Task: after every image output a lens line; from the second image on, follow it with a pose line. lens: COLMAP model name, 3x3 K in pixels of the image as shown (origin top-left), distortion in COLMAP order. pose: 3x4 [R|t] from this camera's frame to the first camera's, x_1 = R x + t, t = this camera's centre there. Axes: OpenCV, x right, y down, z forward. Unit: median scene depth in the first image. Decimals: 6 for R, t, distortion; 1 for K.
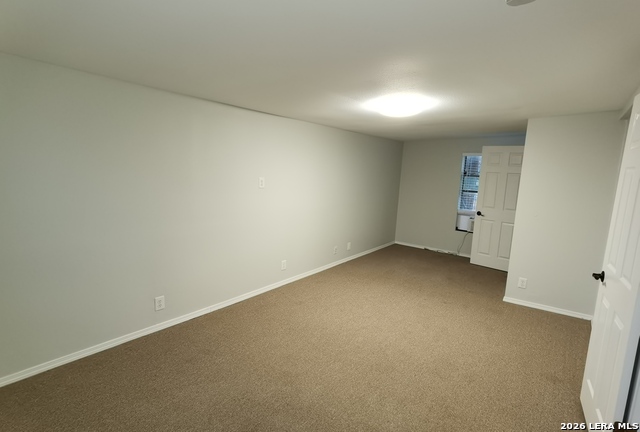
lens RADIAL K [[331.1, 0, 323.5], [0, 331.1, 215.6], [0, 0, 1]] dist [0.013240, -0.000966]
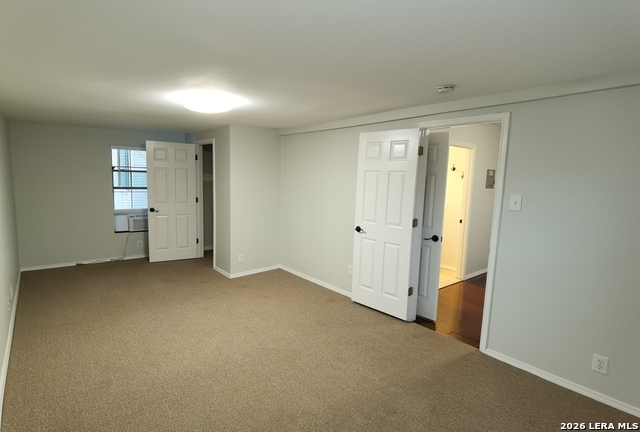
lens RADIAL K [[331.1, 0, 323.5], [0, 331.1, 215.6], [0, 0, 1]] dist [0.013240, -0.000966]
pose [[0.231983, -0.155864, 0.960151, -0.504311], [0.117775, 0.984318, 0.131331, -0.083629], [-0.965564, 0.082615, 0.246702, 0.382764]]
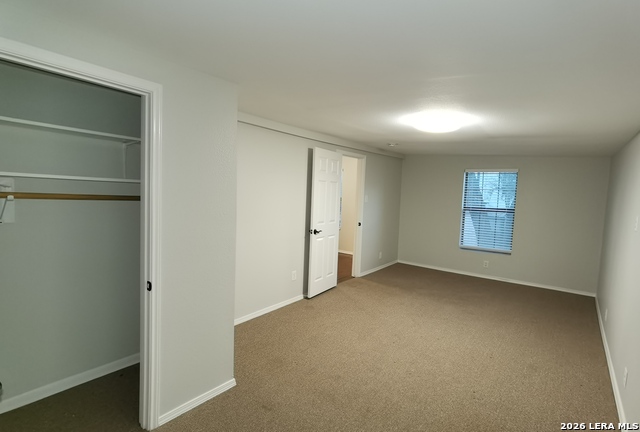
lens RADIAL K [[331.1, 0, 323.5], [0, 331.1, 215.6], [0, 0, 1]] dist [0.013240, -0.000966]
pose [[-0.995969, -0.089685, 0.001239, 0.420997], [-0.087308, 0.972548, 0.215703, -0.195919], [-0.020551, 0.214726, -0.976458, 1.583690]]
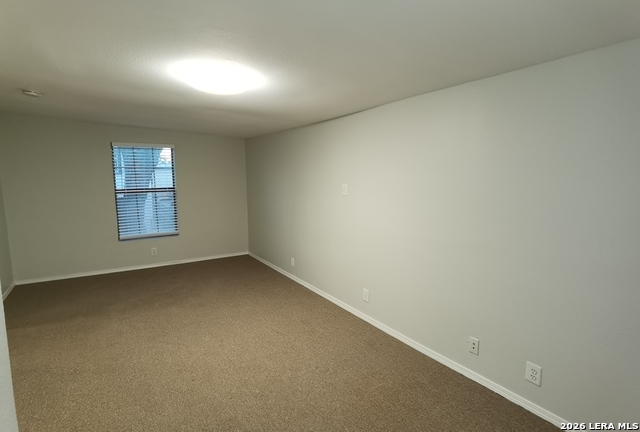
lens RADIAL K [[331.1, 0, 323.5], [0, 331.1, 215.6], [0, 0, 1]] dist [0.013240, -0.000966]
pose [[-0.343231, 0.061172, -0.937257, 0.687985], [-0.150802, 0.981342, 0.119275, -0.127651], [0.927066, 0.182279, -0.327602, 1.202384]]
